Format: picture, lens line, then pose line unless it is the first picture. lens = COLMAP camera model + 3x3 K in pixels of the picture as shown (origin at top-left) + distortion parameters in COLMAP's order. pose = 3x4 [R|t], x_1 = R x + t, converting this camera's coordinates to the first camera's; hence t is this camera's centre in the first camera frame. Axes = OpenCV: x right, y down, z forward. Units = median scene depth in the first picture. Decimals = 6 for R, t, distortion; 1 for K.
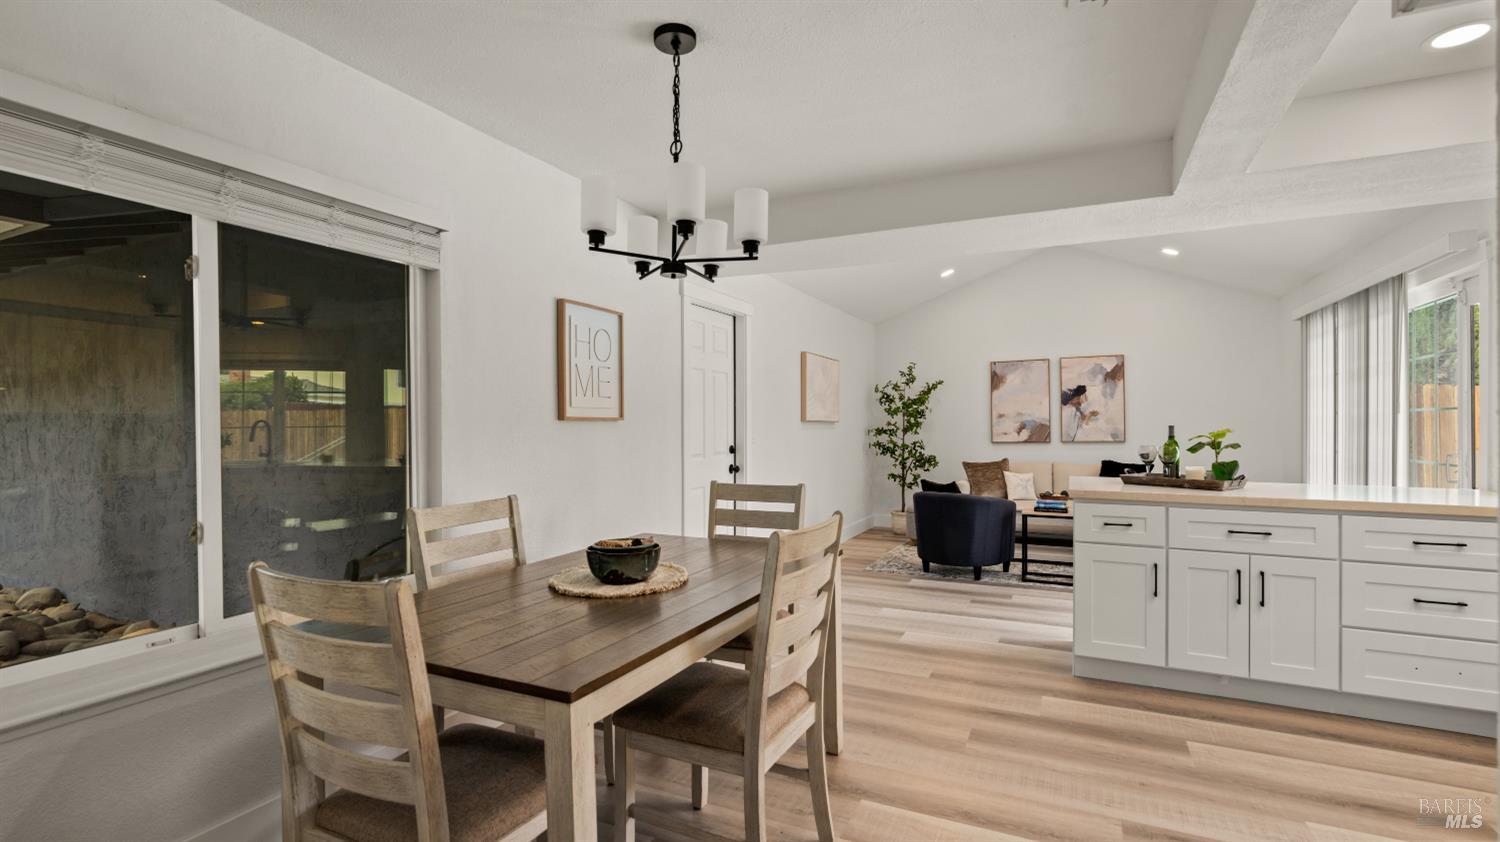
lens RADIAL K [[695.3, 0, 743.0], [0, 695.3, 423.5], [0, 0, 1]] dist [-0.047077, 0.016866]
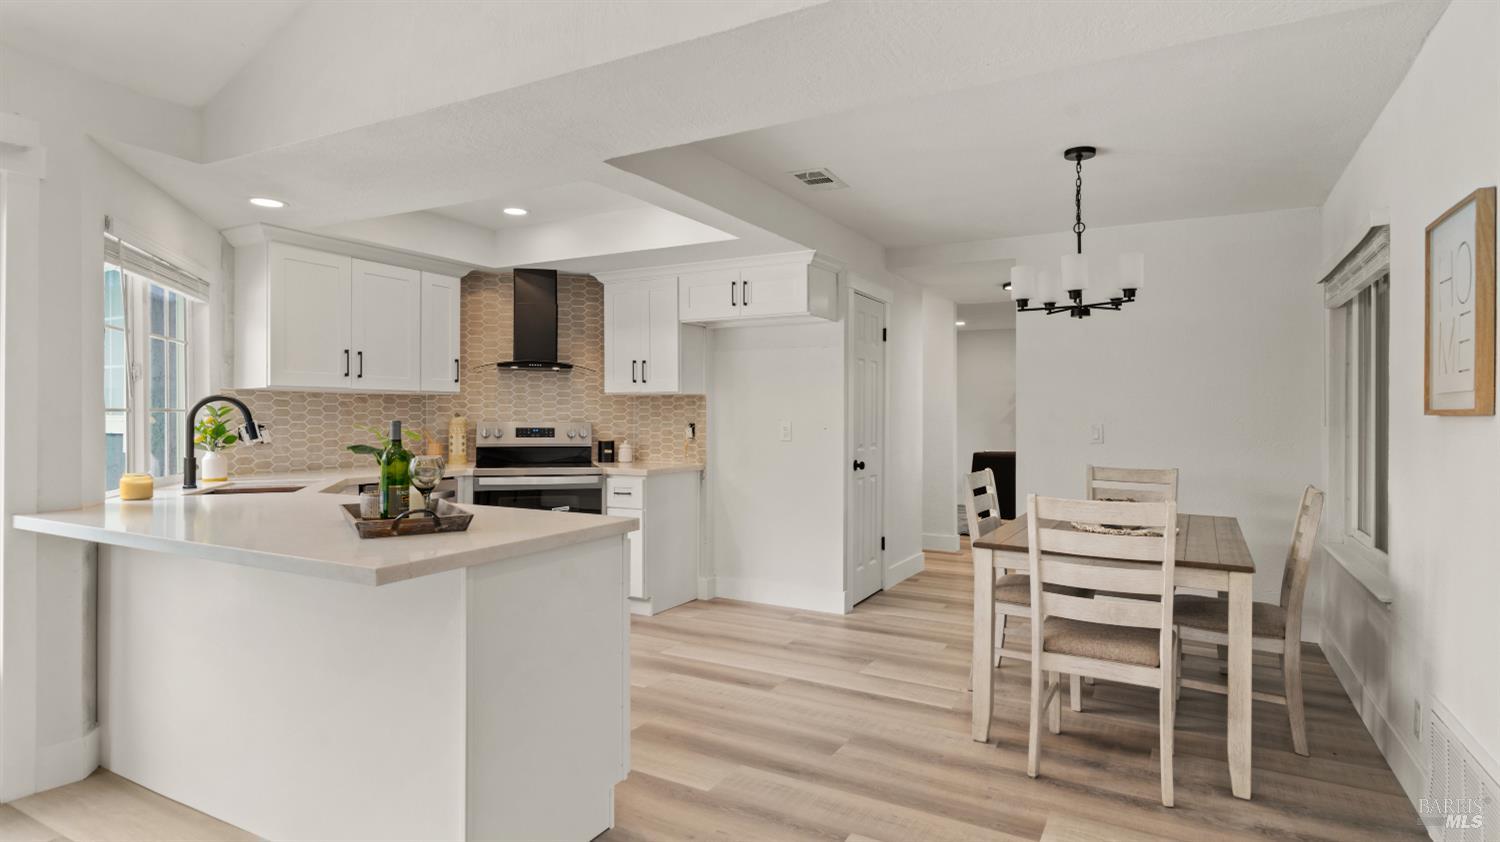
lens RADIAL K [[790.6, 0, 760.3], [0, 790.6, 414.5], [0, 0, 1]] dist [-0.004569, -0.000216]
pose [[-0.999045, -0.001848, 0.043651, 0.416979], [-0.001493, 0.999966, 0.008163, -0.013573], [-0.043665, 0.008090, -0.999013, 2.219054]]
